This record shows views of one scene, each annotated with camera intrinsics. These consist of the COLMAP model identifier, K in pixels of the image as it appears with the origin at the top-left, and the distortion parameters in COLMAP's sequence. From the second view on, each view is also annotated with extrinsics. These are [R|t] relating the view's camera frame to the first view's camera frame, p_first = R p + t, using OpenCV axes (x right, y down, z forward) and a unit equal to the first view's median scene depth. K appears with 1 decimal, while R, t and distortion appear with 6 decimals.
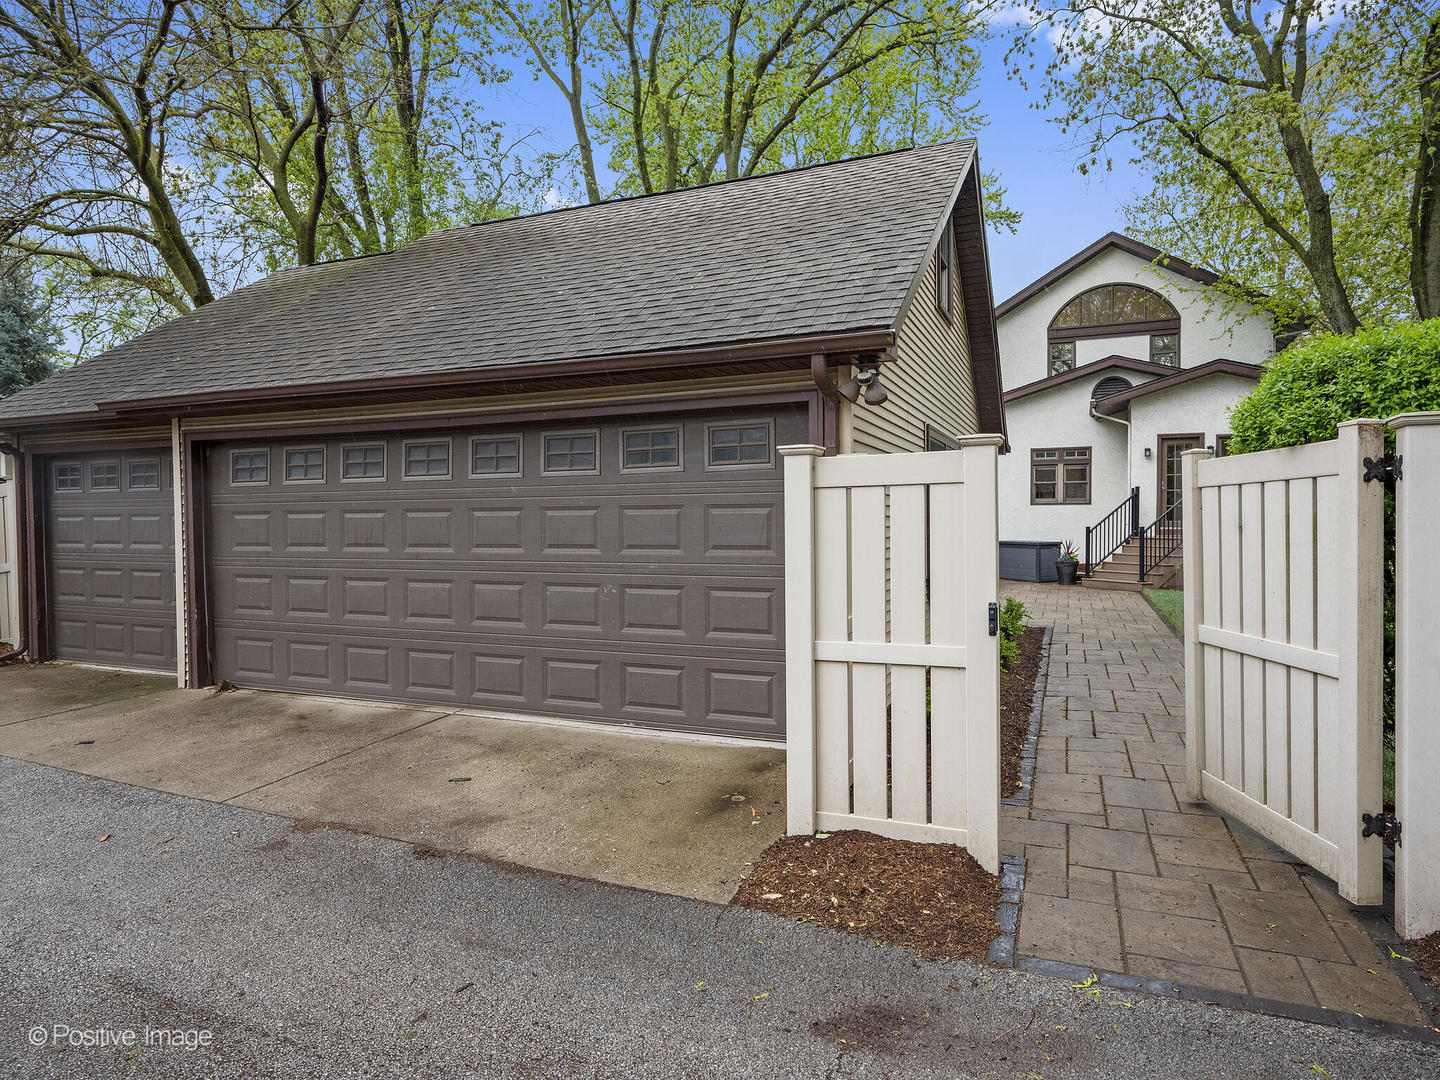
lens RADIAL K [[845.5, 0, 722.9], [0, 845.5, 540.3], [0, 0, 1]] dist [-0.000208, -0.000305]
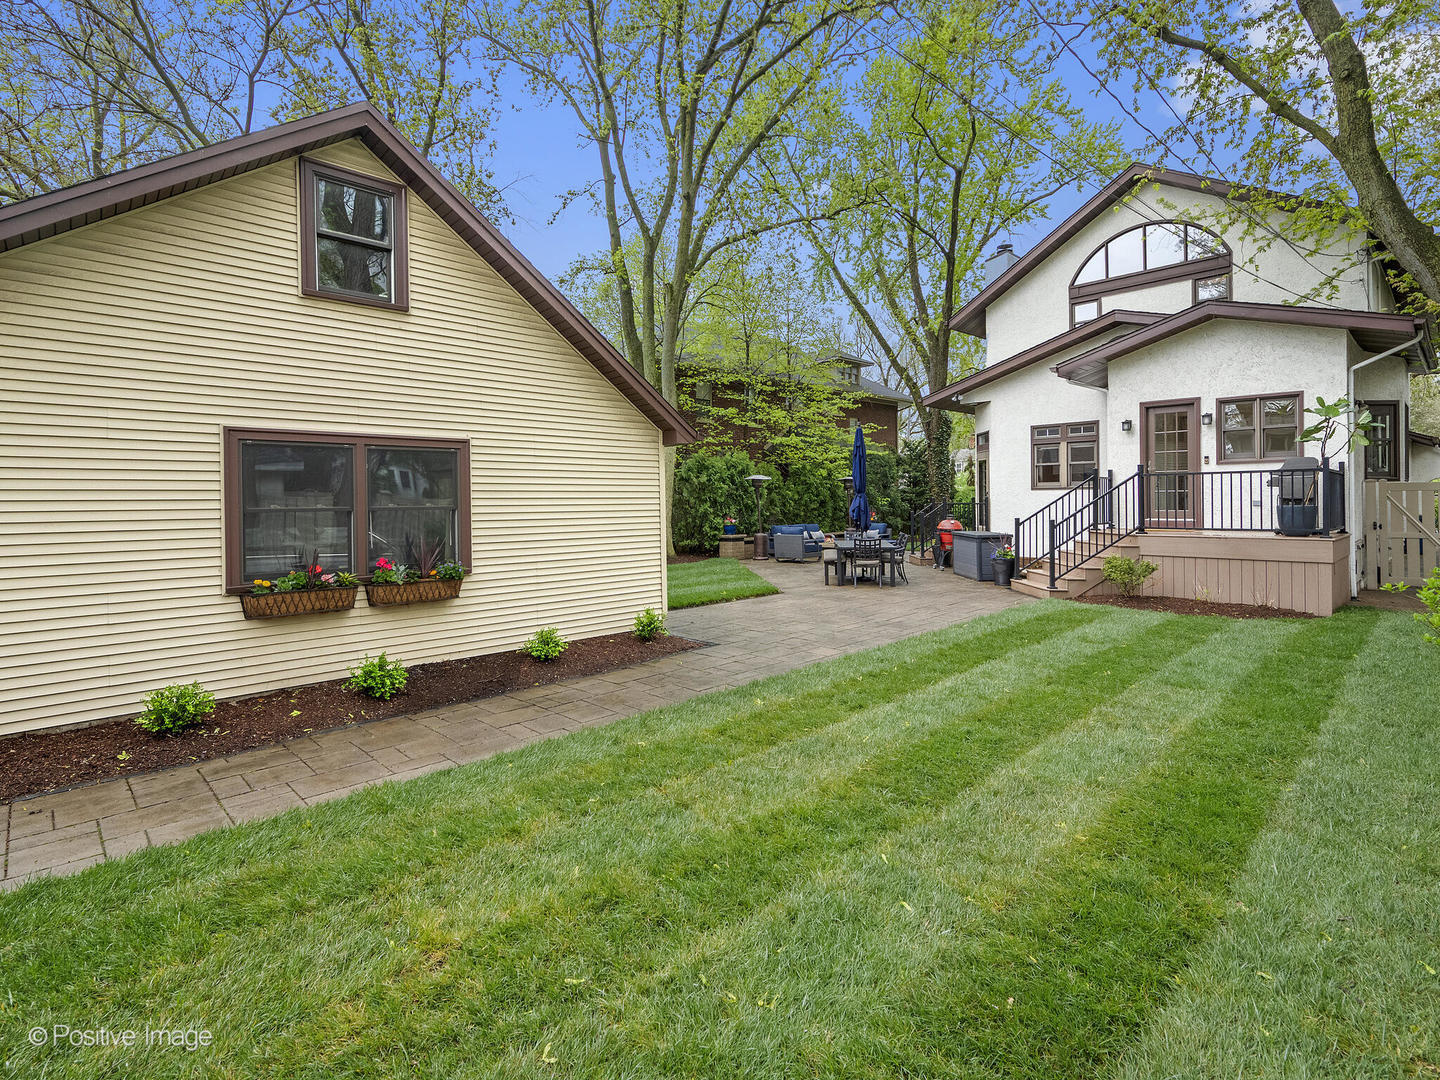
lens RADIAL K [[715.3, 0, 670.6], [0, 715.3, 509.0], [0, 0, 1]] dist [-0.001618, -0.000696]
pose [[0.910828, -0.002378, -0.412780, 0.342183], [-0.001437, 0.999959, -0.008932, -0.015236], [0.412784, 0.008728, 0.910787, 0.173571]]
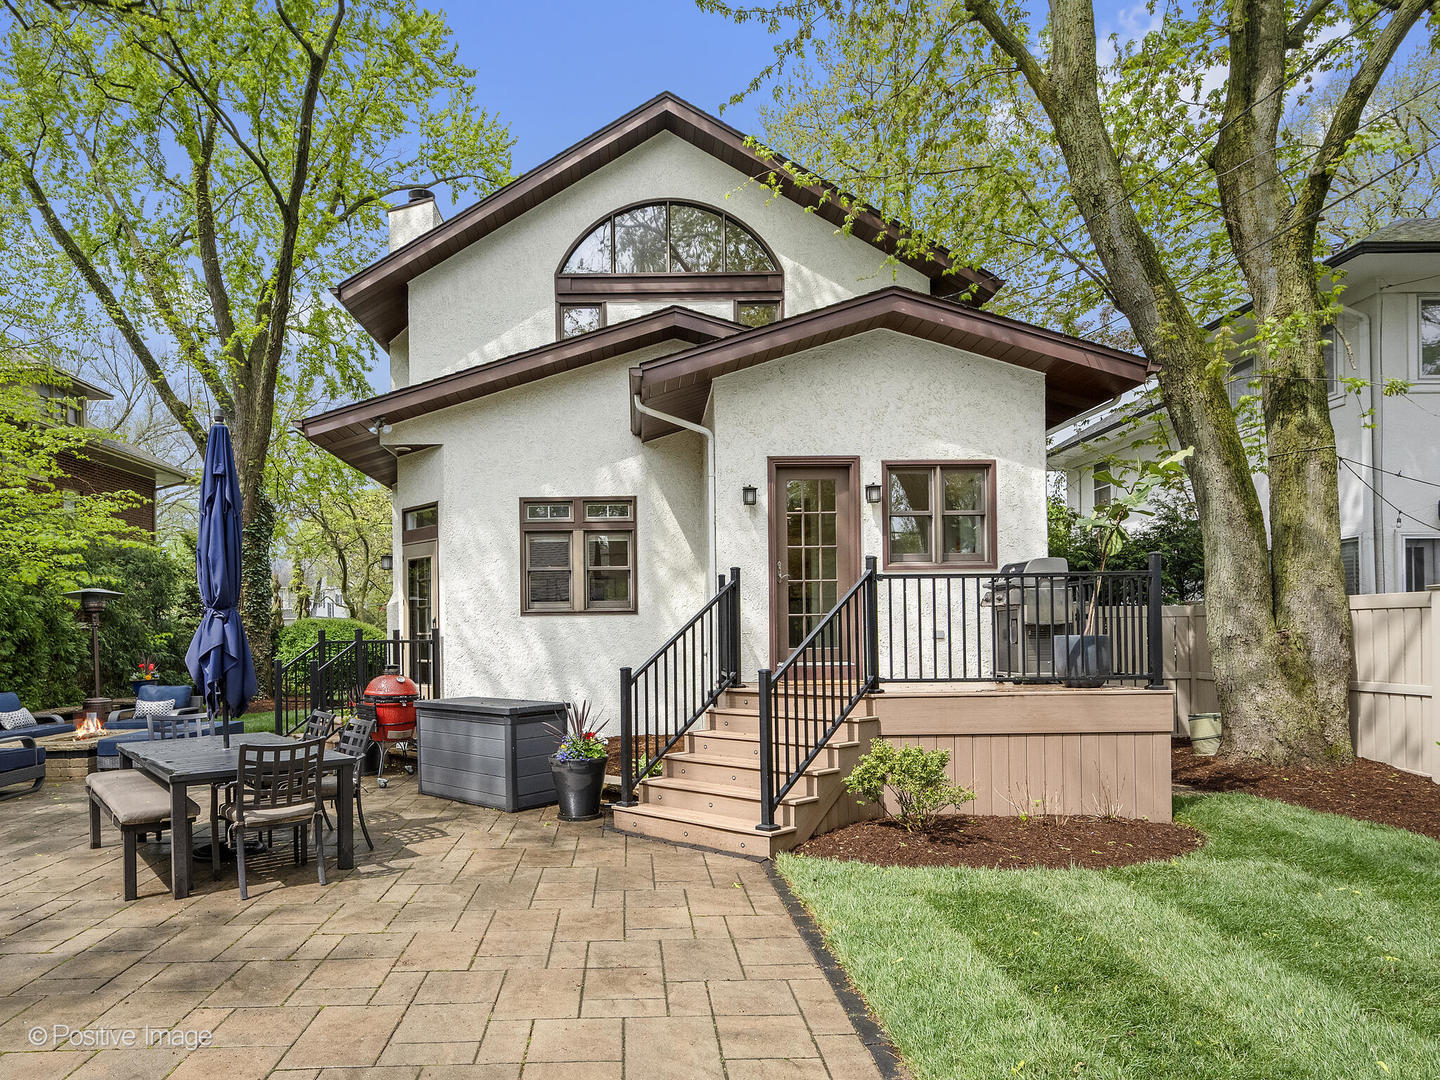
lens RADIAL K [[926.6, 0, 683.7], [0, 926.6, 622.1], [0, 0, 1]] dist [0.000642, 0.007973]
pose [[0.900456, 0.001712, 0.434943, 0.228754], [0.018080, 0.998981, -0.041363, -0.015629], [-0.434570, 0.045110, 0.899508, 0.511572]]
